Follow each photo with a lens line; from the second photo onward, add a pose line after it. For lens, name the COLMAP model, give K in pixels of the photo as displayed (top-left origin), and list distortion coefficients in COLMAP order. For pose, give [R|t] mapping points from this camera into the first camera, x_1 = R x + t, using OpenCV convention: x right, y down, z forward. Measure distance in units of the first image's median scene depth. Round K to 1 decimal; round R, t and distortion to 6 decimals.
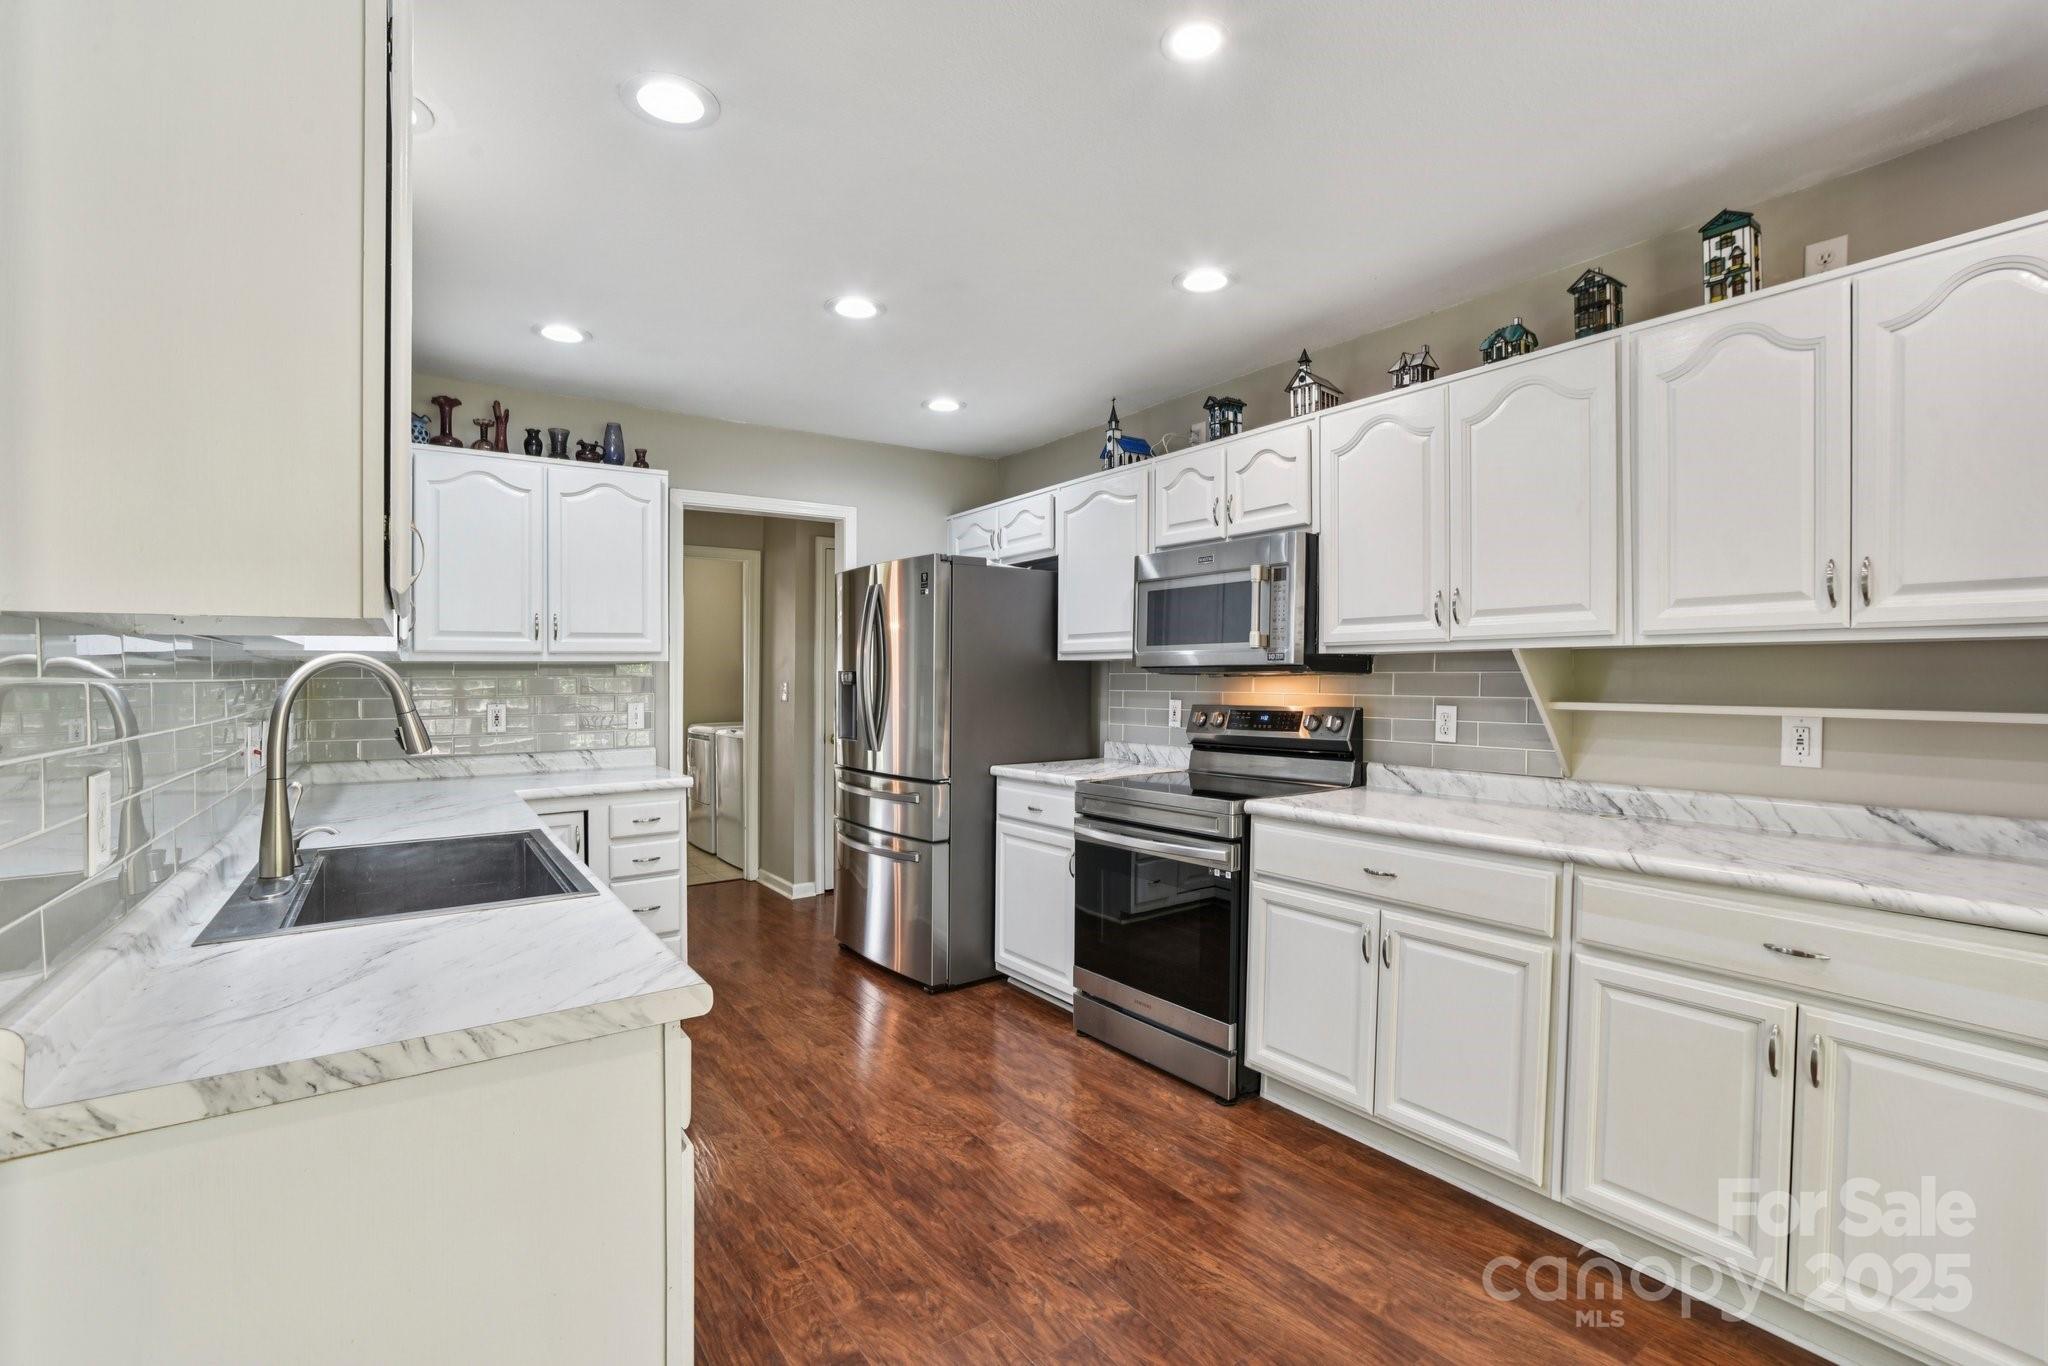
lens RADIAL K [[918.0, 0, 1062.6], [0, 918.0, 681.9], [0, 0, 1]] dist [-0.066629, 0.027343]
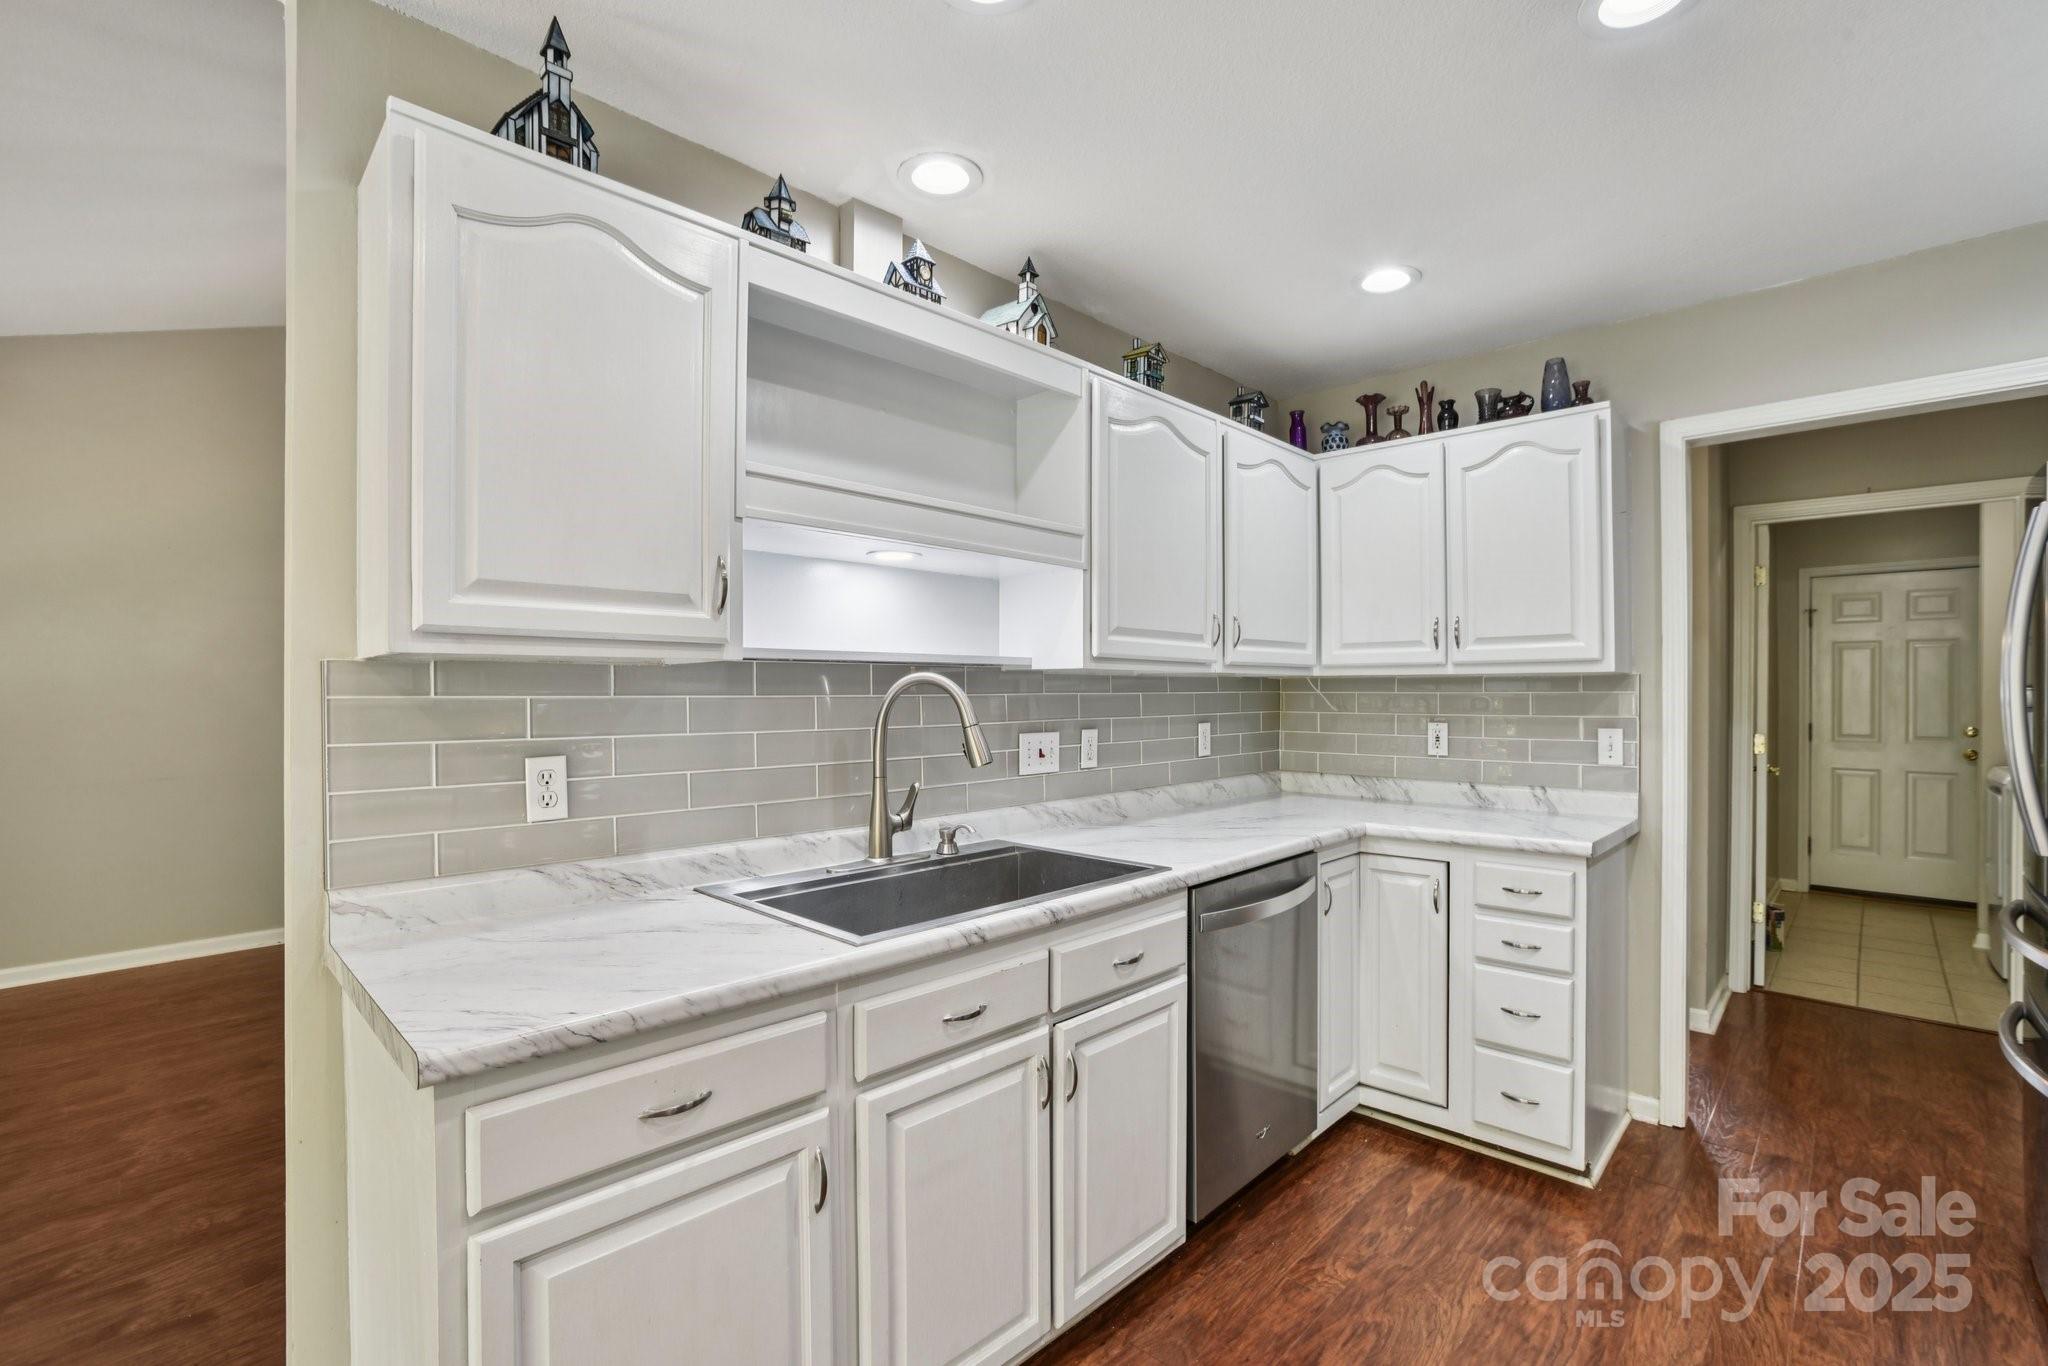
lens RADIAL K [[918.0, 0, 1062.6], [0, 918.0, 681.9], [0, 0, 1]] dist [-0.066629, 0.027343]
pose [[0.181310, -0.003714, -0.983419, 0.197906], [-0.010011, 0.999934, -0.005622, -0.007483], [0.983375, 0.010864, 0.181261, 0.528456]]
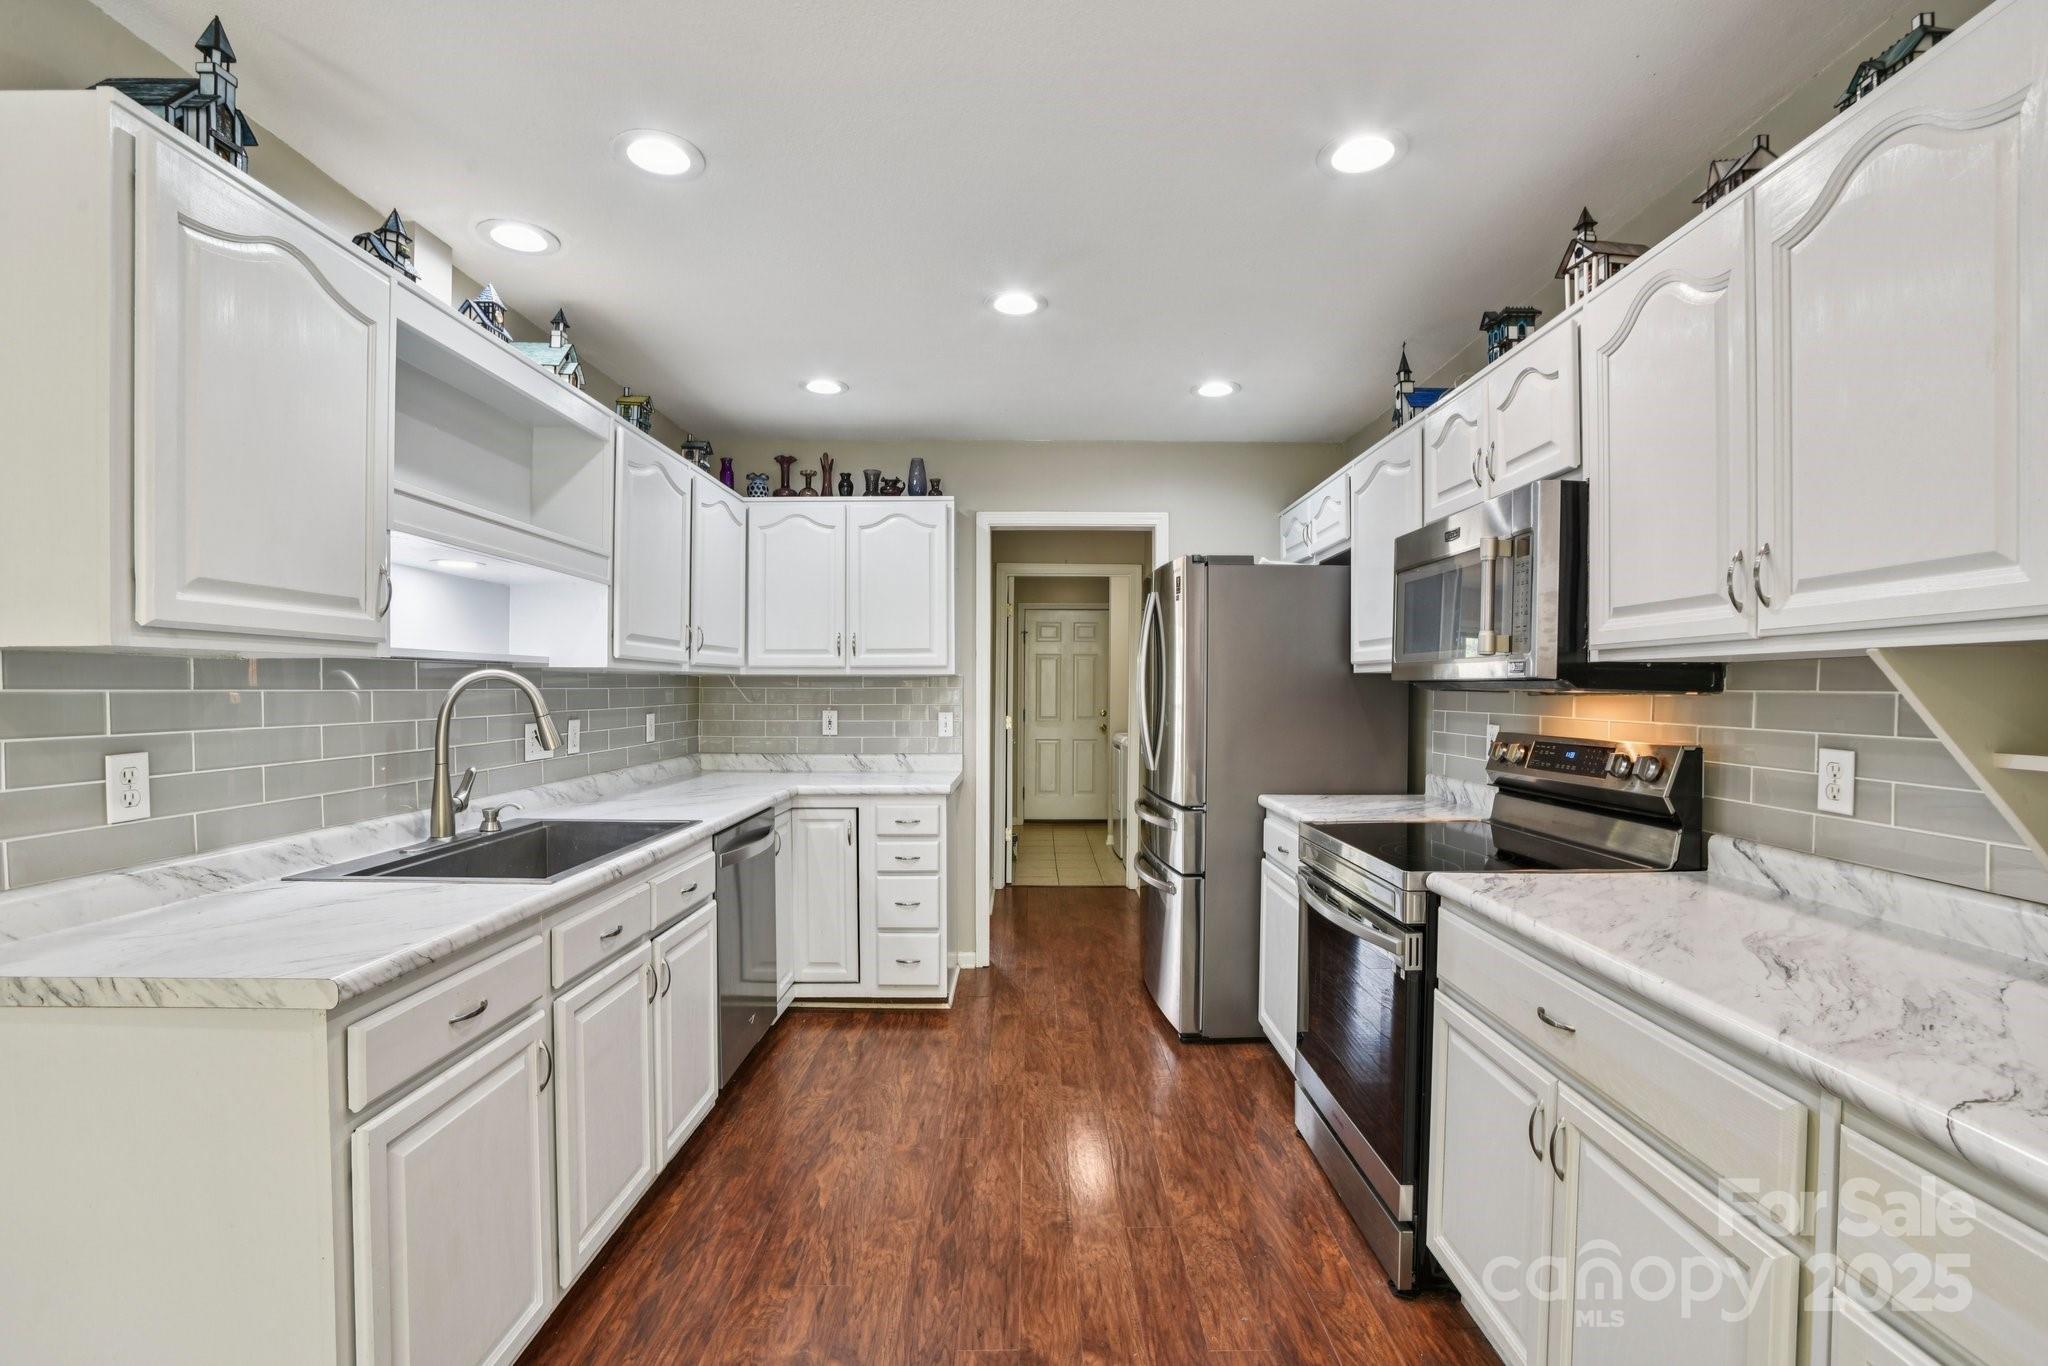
lens RADIAL K [[899.0, 0, 1044.9], [0, 899.0, 683.4], [0, 0, 1]] dist [-0.045037, 0.014559]
pose [[0.808111, 0.004697, -0.589011, 0.321114], [-0.011962, 0.999893, -0.008438, -0.004977], [0.588909, 0.013865, 0.808081, 0.240006]]
